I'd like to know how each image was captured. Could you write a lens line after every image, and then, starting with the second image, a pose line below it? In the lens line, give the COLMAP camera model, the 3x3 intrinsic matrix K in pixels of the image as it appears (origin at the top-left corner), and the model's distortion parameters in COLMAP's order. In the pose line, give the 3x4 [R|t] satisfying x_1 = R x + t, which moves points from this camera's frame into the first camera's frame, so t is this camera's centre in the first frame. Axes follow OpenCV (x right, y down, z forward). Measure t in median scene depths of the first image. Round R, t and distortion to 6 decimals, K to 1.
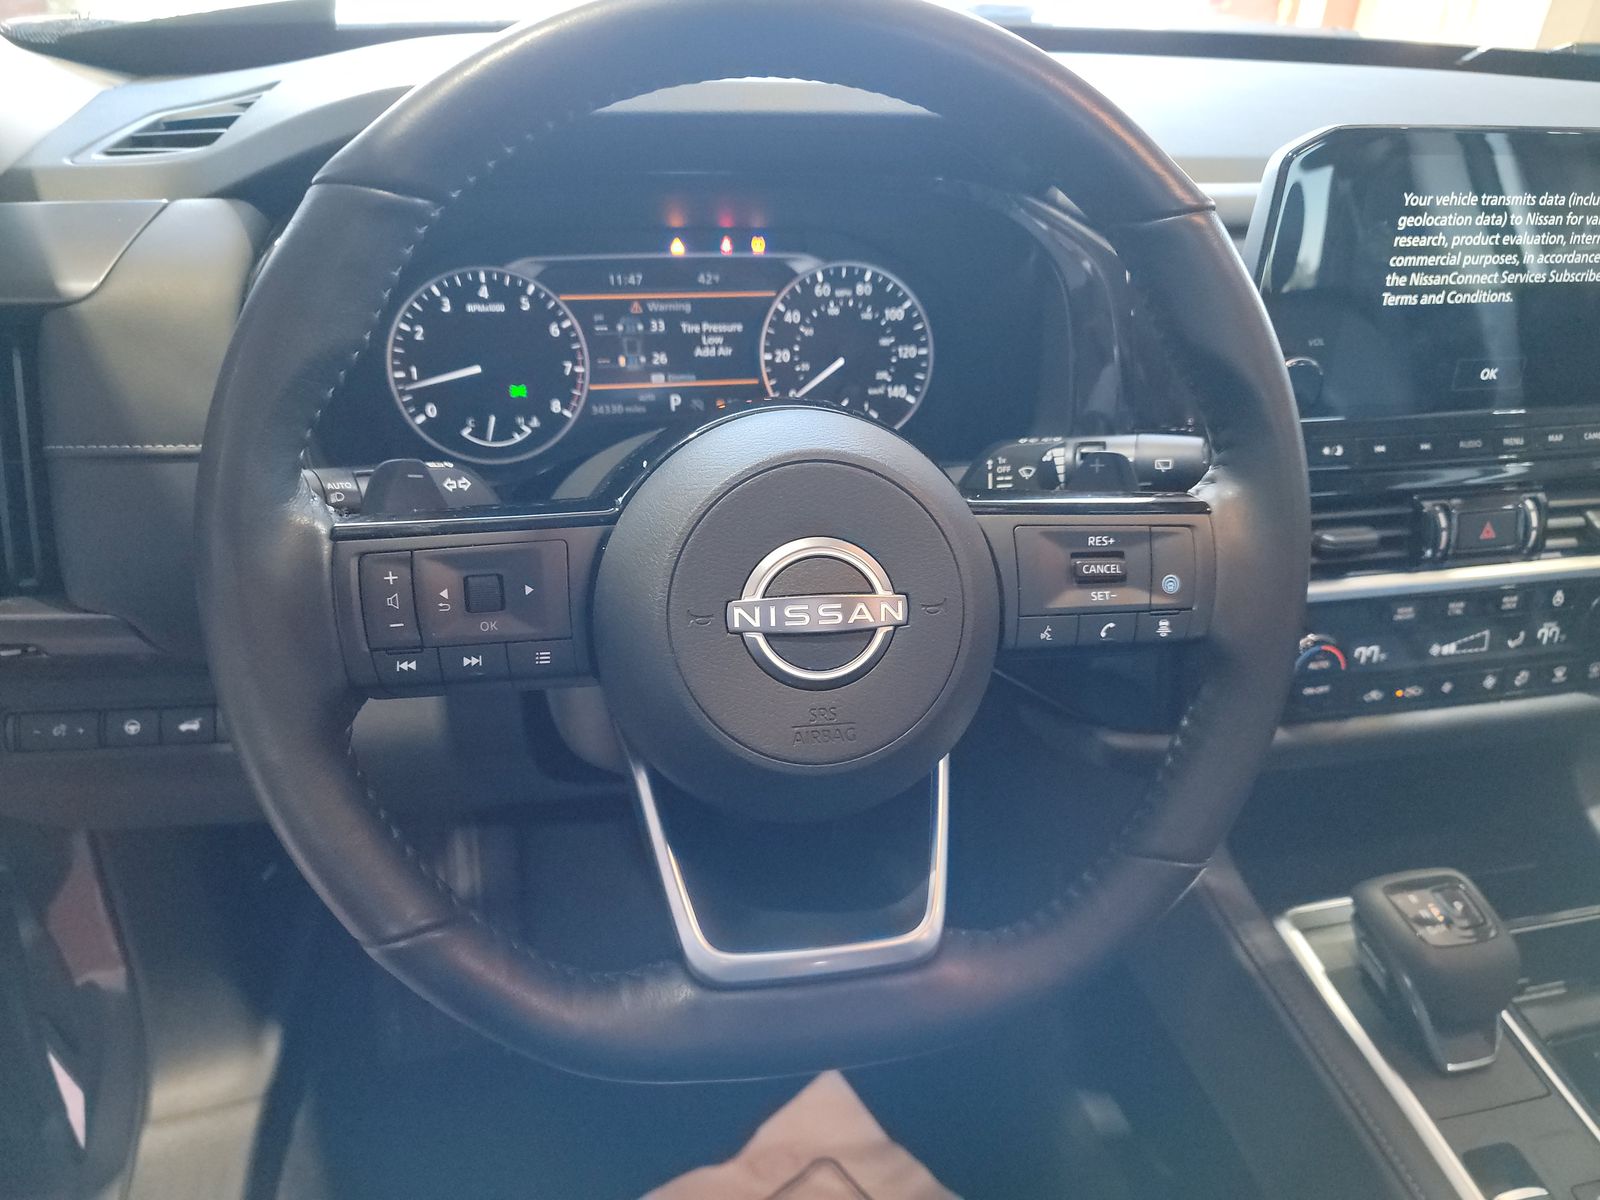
lens RADIAL K [[1148.2, 0, 804.8], [0, 1148.2, 598.4], [0, 0, 1]] dist [0.054498, -0.036381]
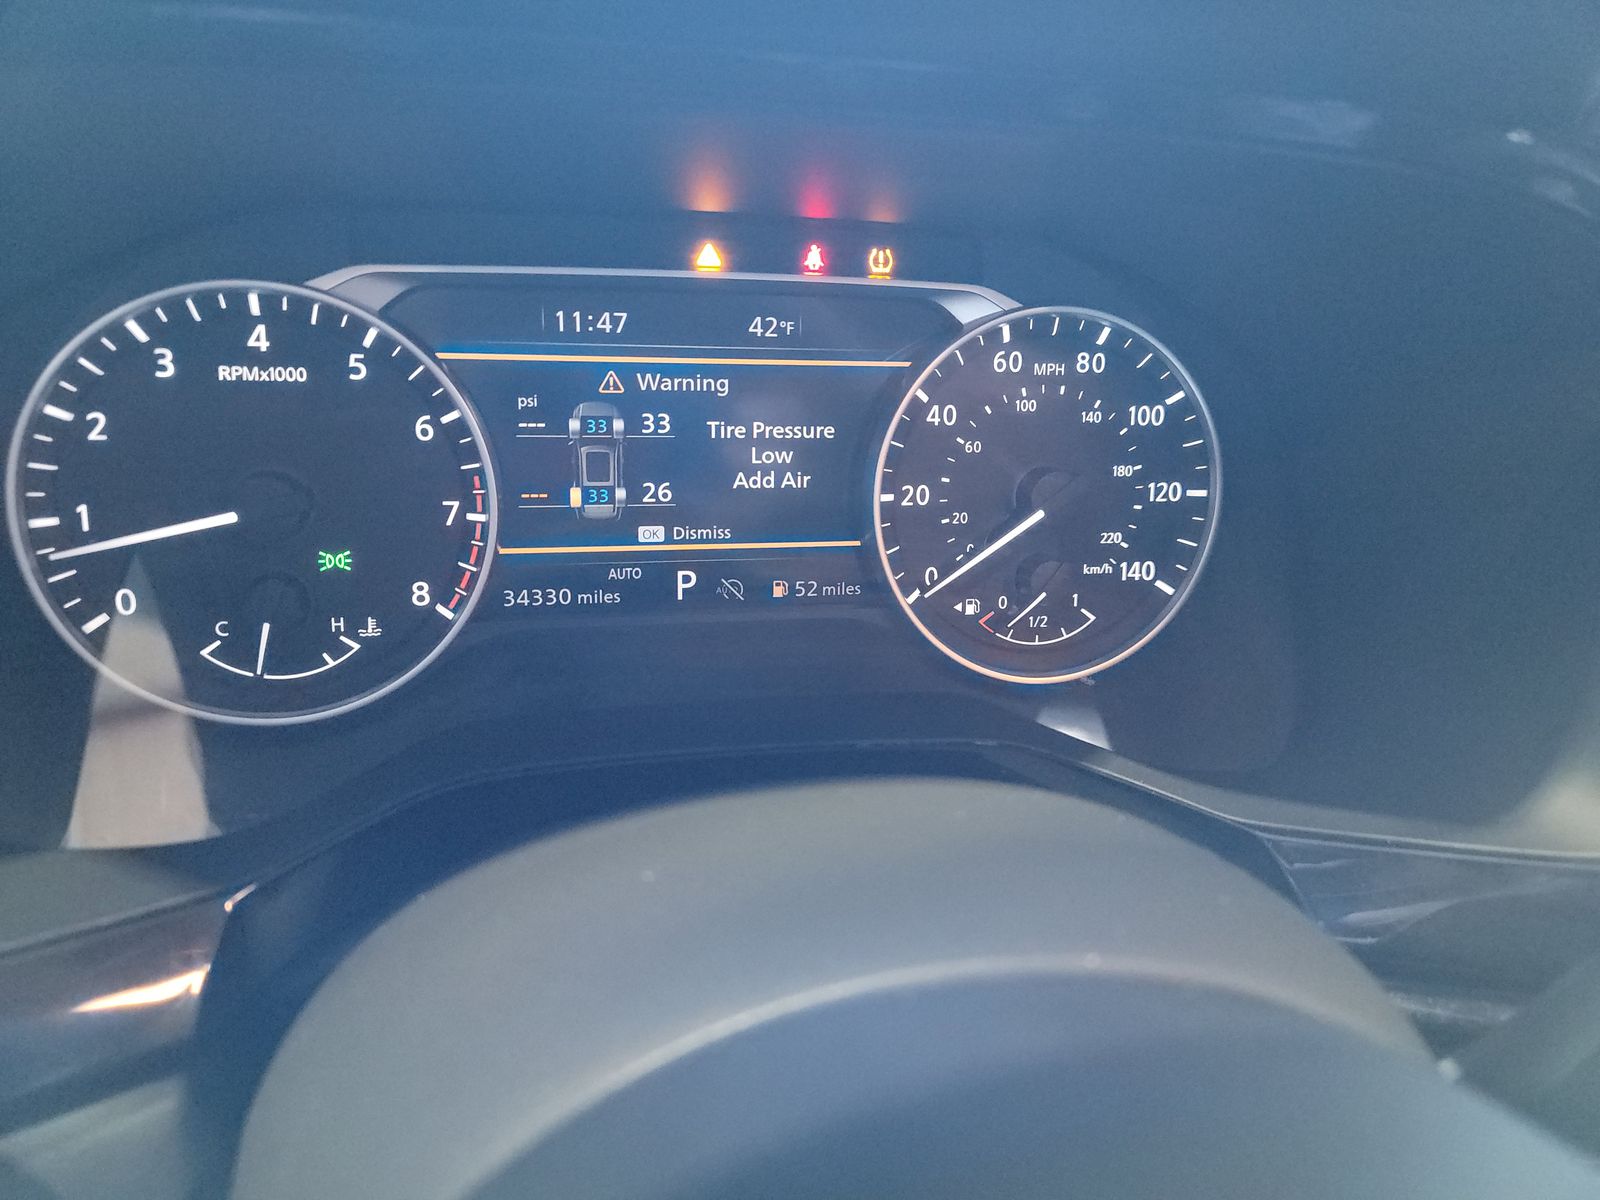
lens RADIAL K [[1148.2, 0, 807.8], [0, 1148.2, 584.1], [0, 0, 1]] dist [0.054498, -0.036381]
pose [[0.998585, 0.049958, 0.018199, -0.072775], [-0.050025, 0.998743, 0.003263, -0.178449], [-0.018013, -0.004169, 0.999829, 0.542094]]
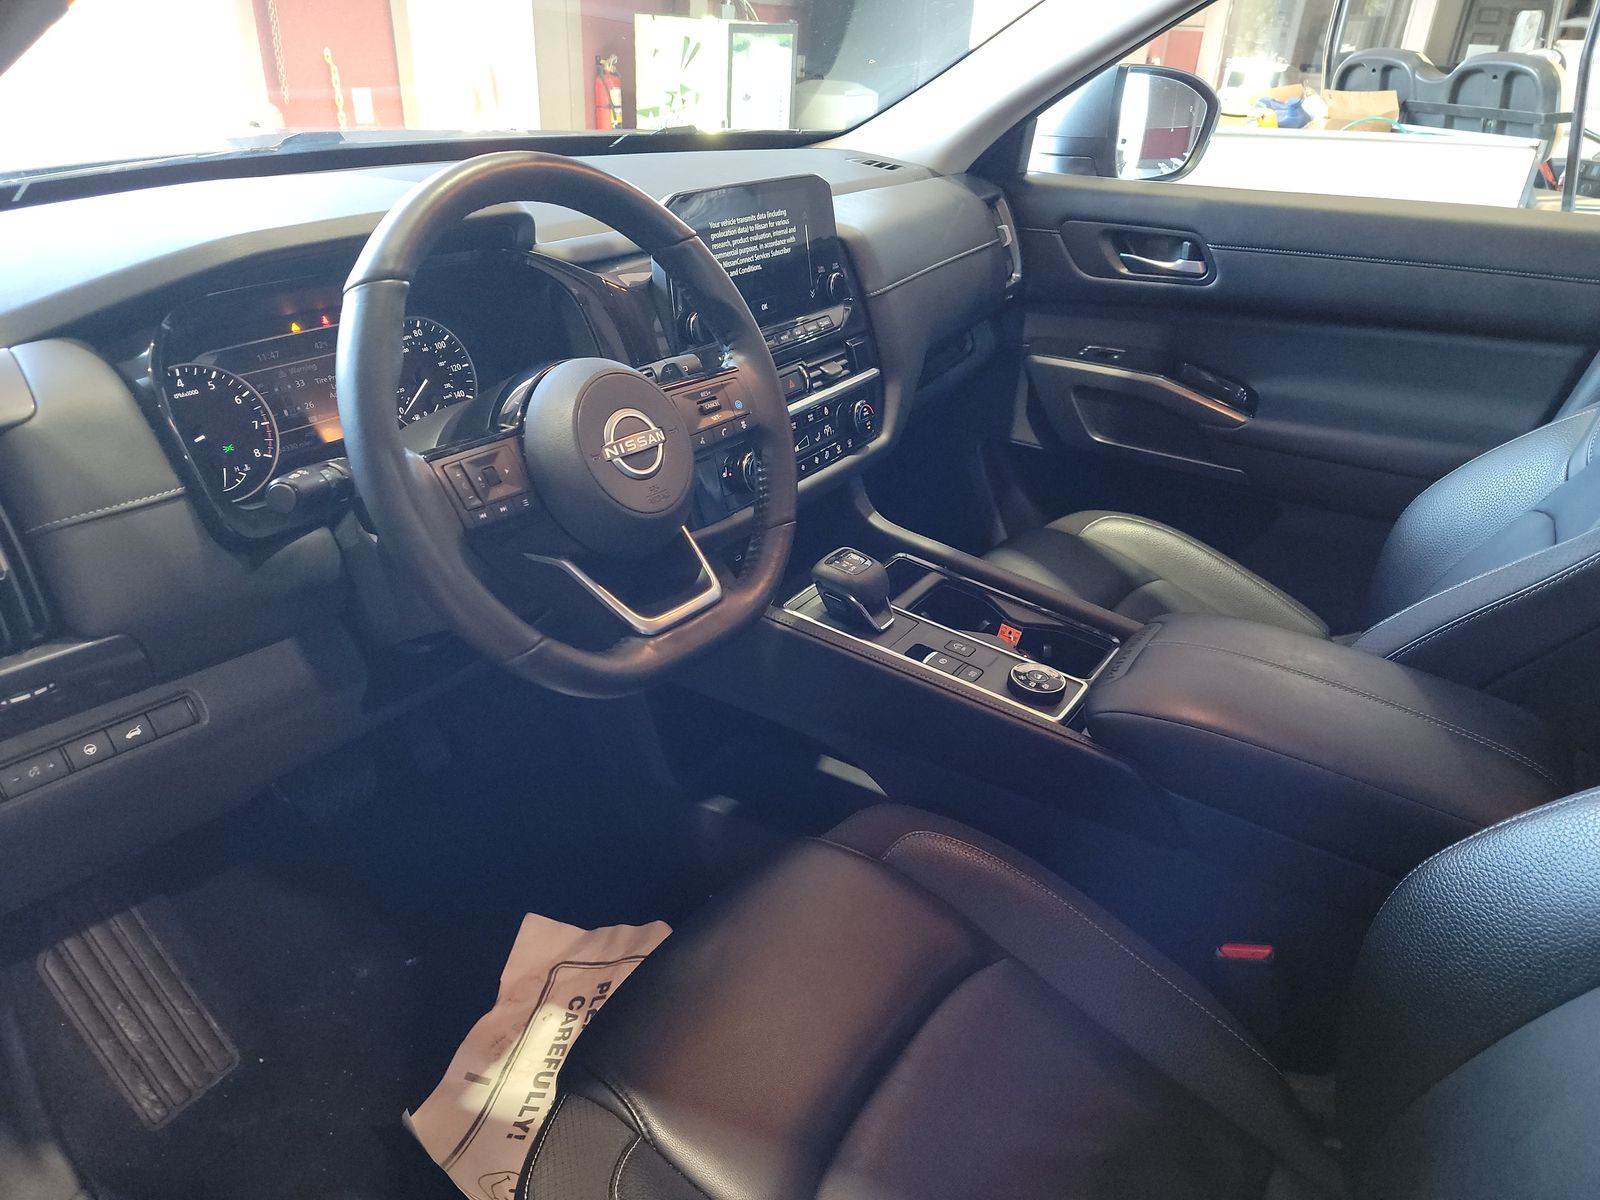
lens RADIAL K [[1148.2, 0, 792.8], [0, 1148.2, 598.8], [0, 0, 1]] dist [0.054498, -0.036381]
pose [[0.727298, -0.332896, 0.600181, -0.635147], [0.367493, 0.927456, 0.069094, 0.132513], [-0.579643, 0.170311, 0.796874, -0.438793]]
